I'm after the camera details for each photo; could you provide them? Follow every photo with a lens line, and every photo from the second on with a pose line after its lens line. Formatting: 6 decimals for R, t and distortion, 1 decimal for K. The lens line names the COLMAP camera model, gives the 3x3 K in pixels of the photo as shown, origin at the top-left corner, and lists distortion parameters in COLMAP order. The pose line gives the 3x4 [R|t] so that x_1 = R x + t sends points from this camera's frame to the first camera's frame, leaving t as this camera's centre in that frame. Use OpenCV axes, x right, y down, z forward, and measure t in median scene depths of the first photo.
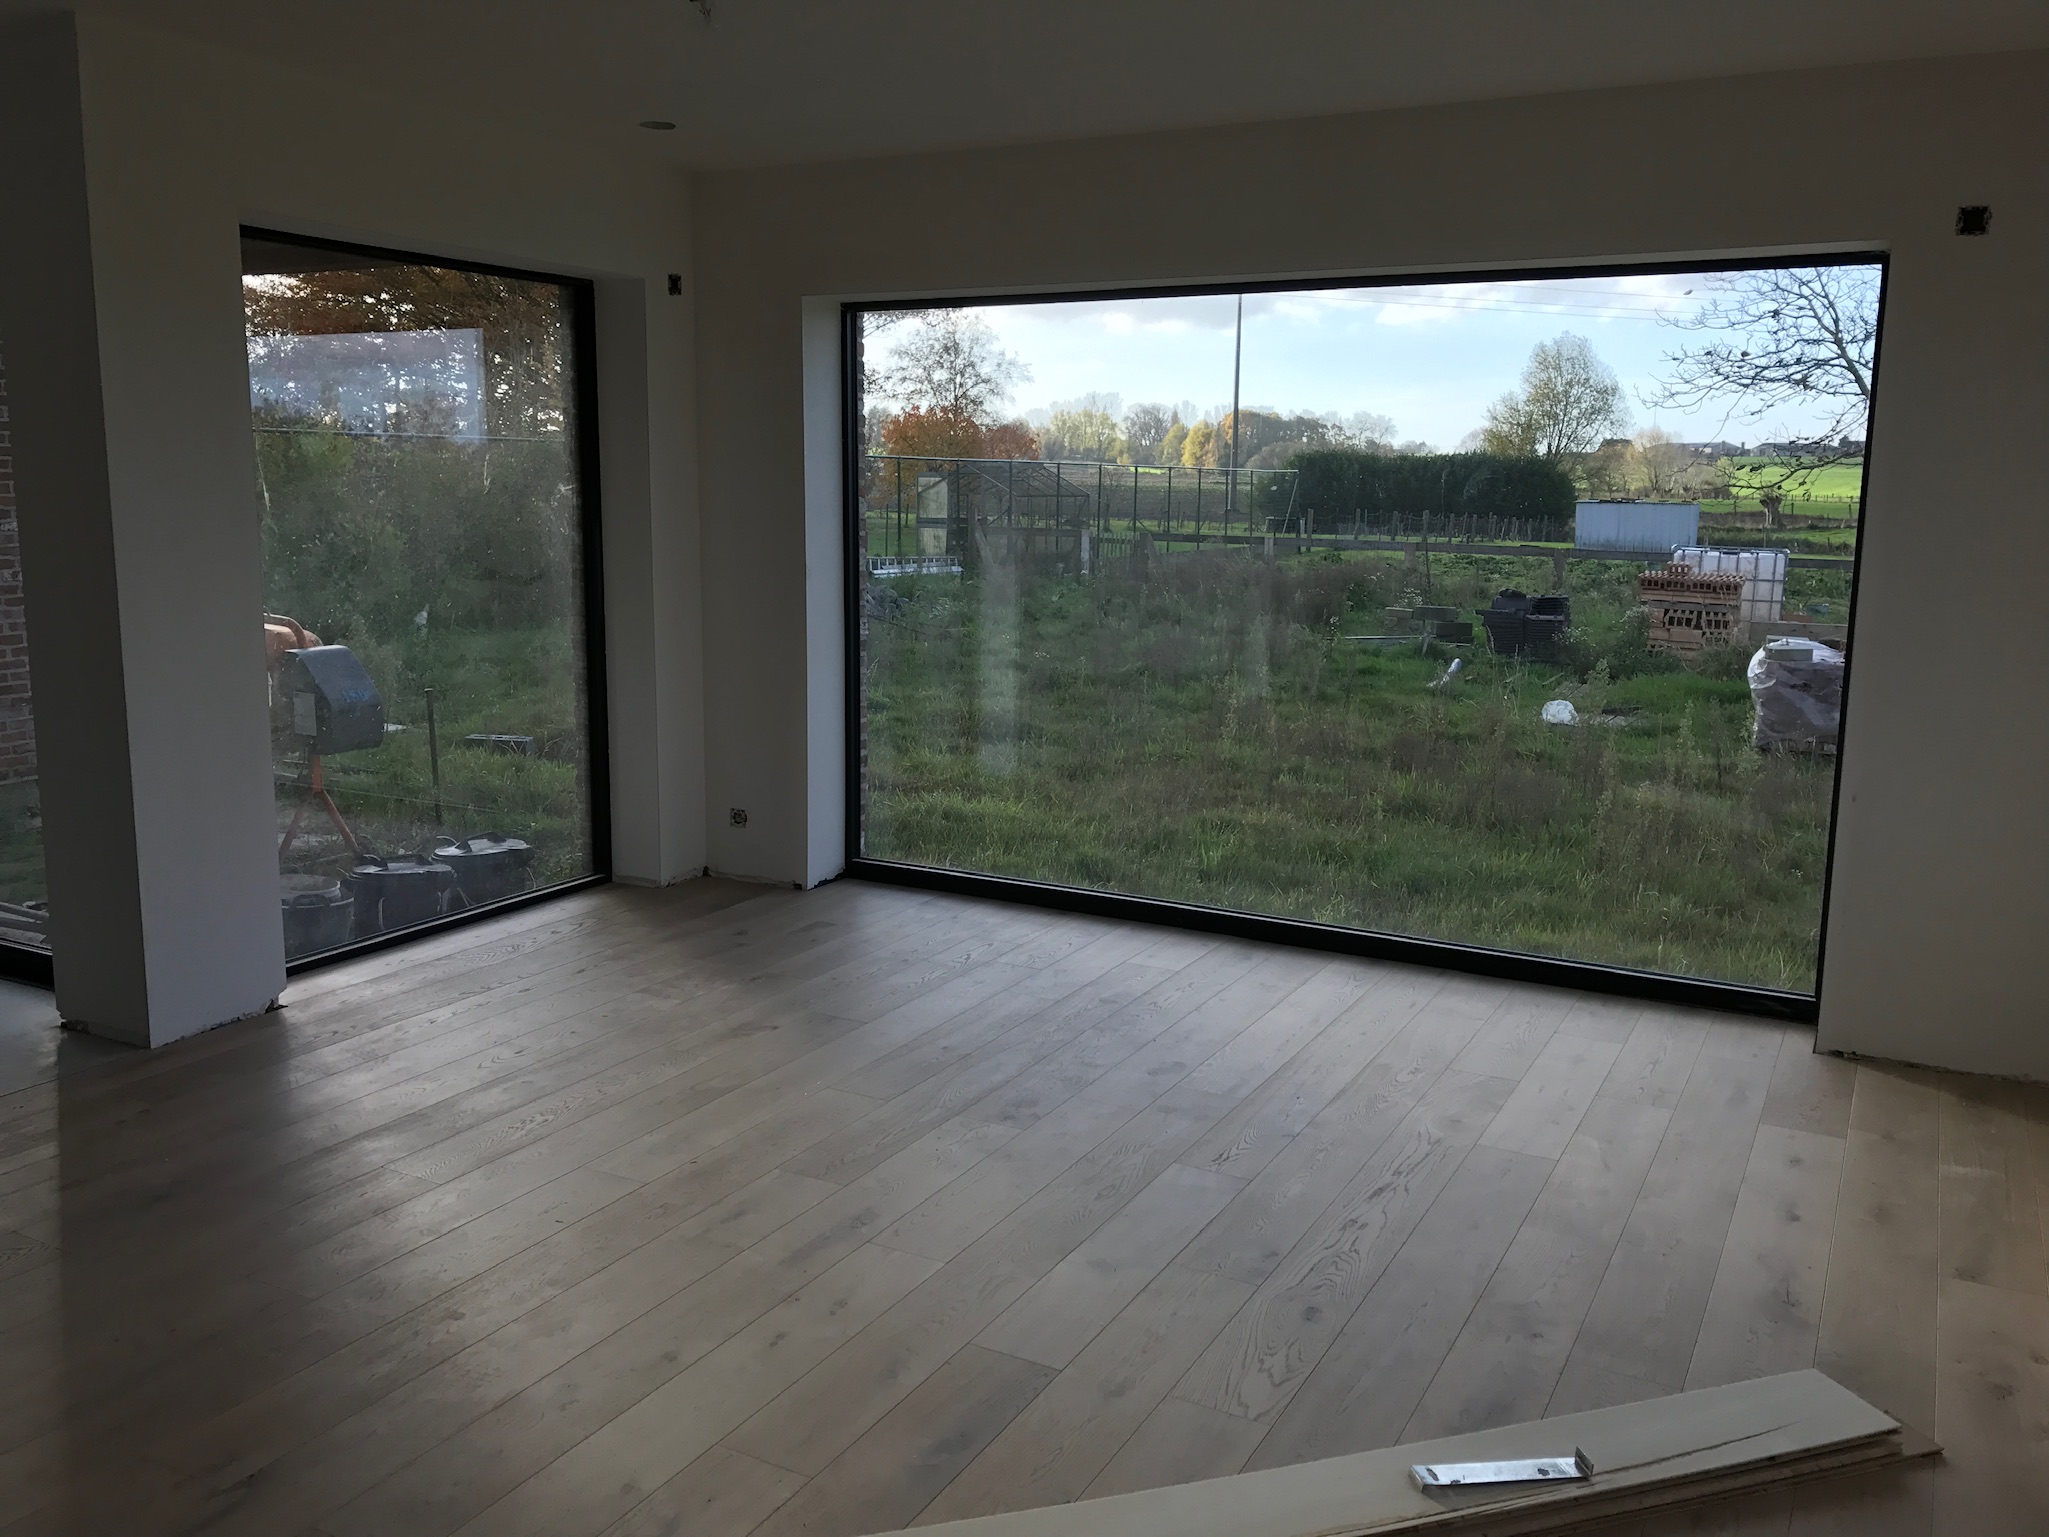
lens RADIAL K [[1710.9, 0, 1024.5], [0, 1710.9, 768.5], [0, 0, 1]] dist [0.000075, 0.001295]
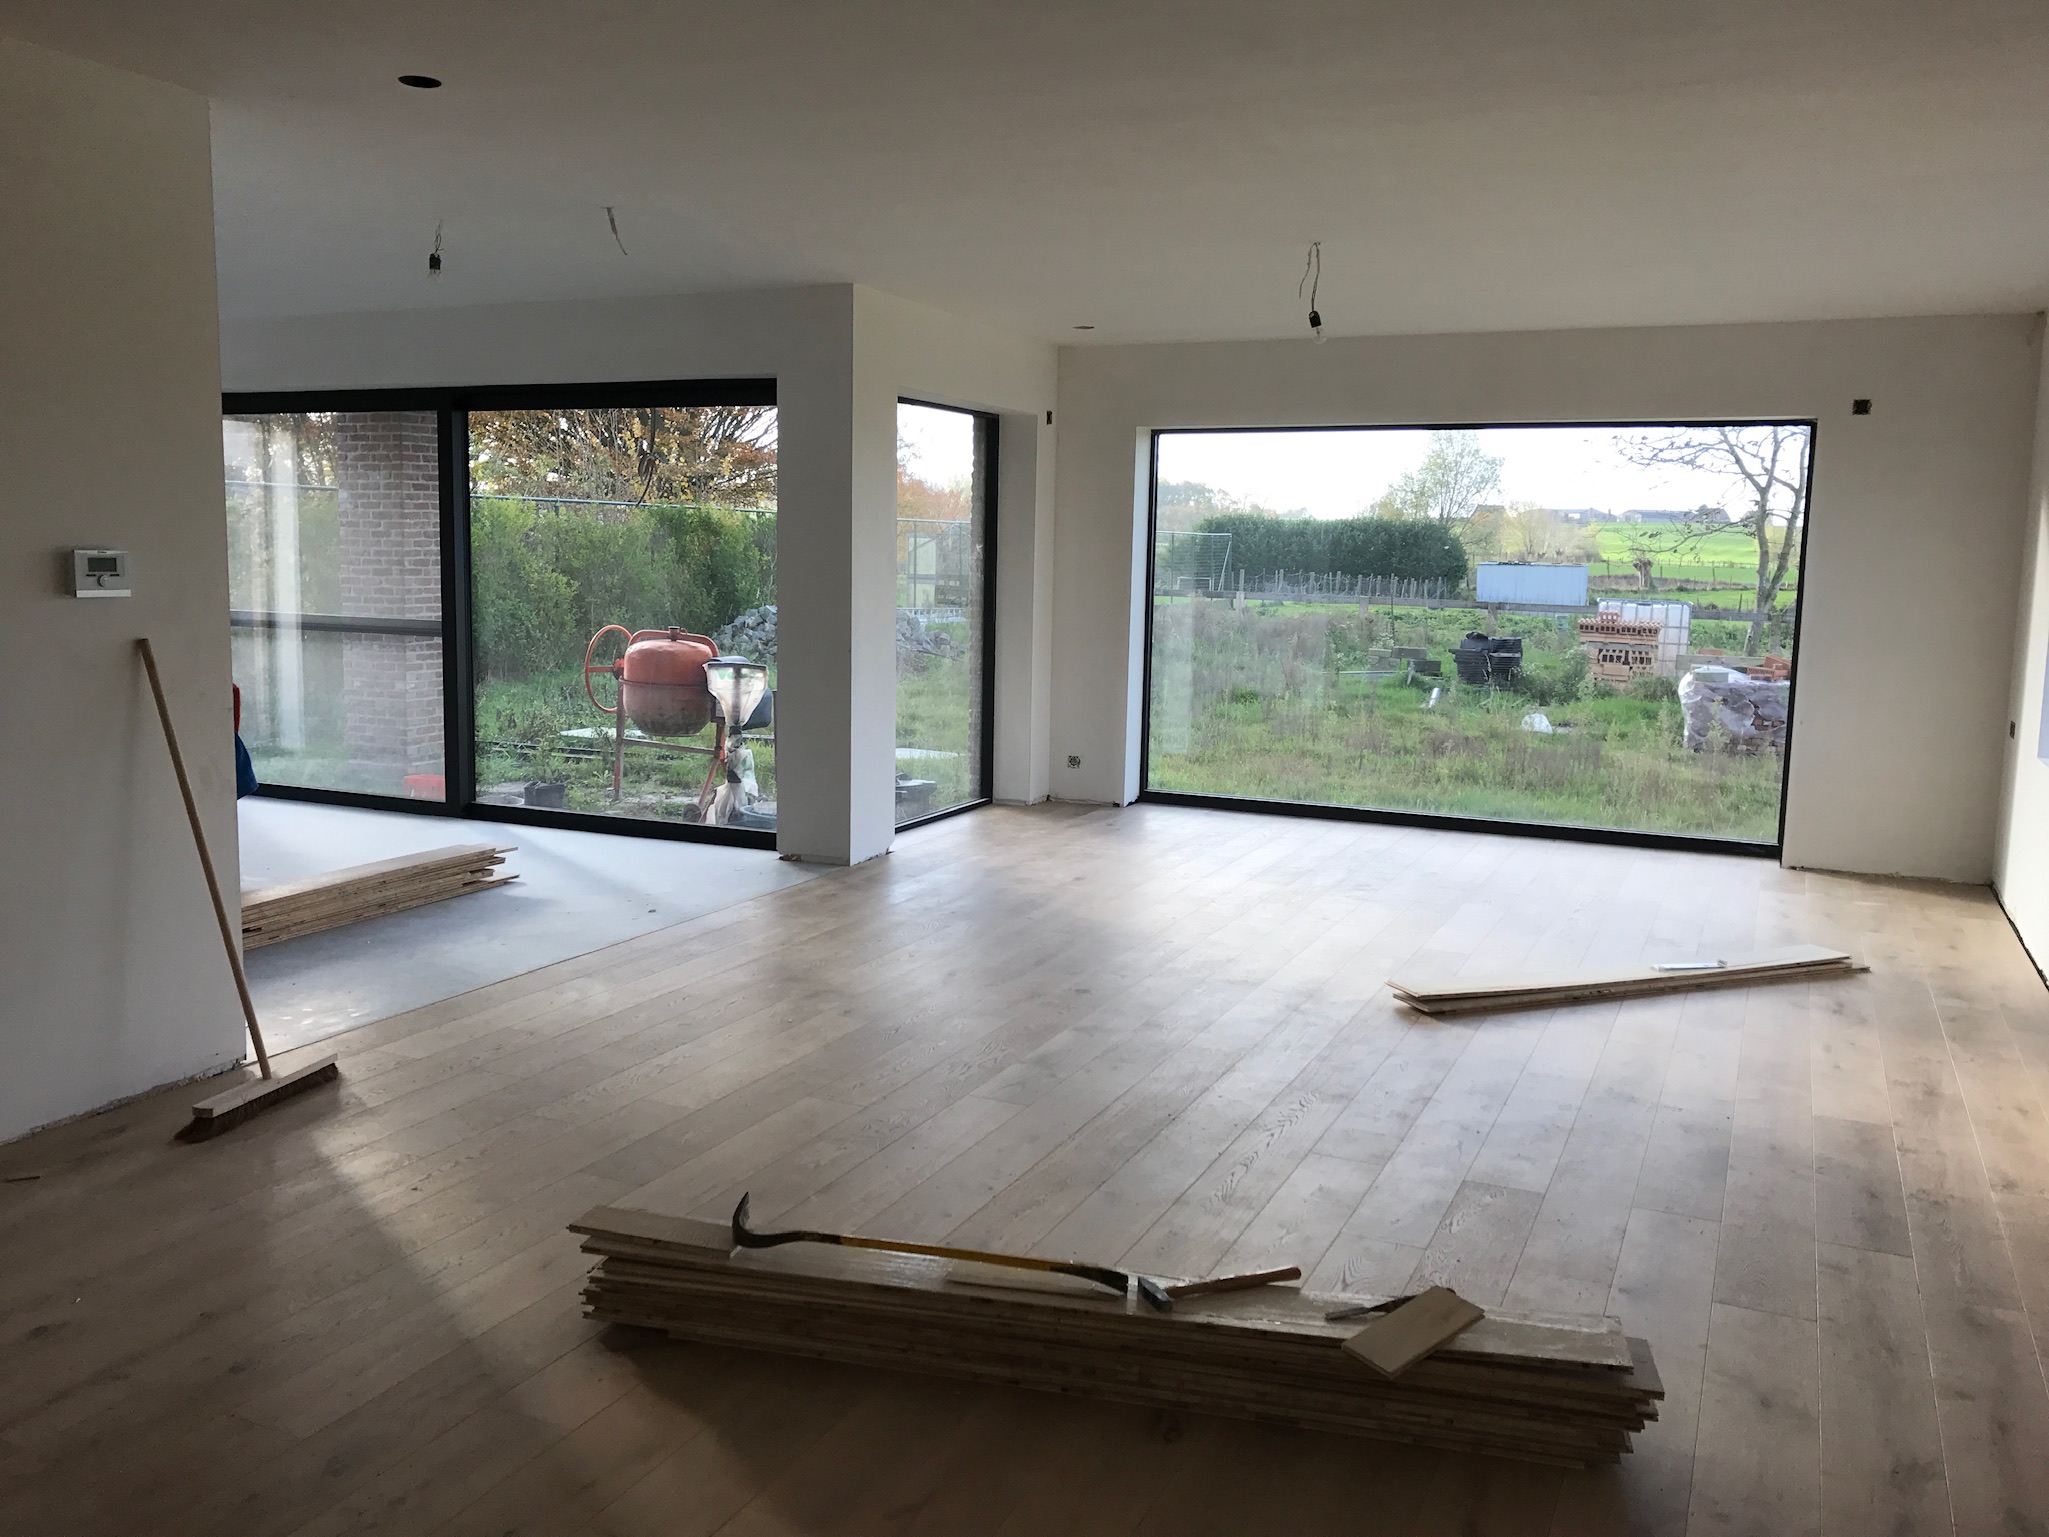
lens RADIAL K [[1669.8, 0, 1024.5], [0, 1669.8, 768.5], [0, 0, 1]] dist [0.003659, -0.006363]
pose [[0.998372, -0.000974, 0.057035, -0.112108], [0.002765, 0.999505, -0.031328, 0.030819], [-0.056977, 0.031435, 0.997881, -0.183653]]
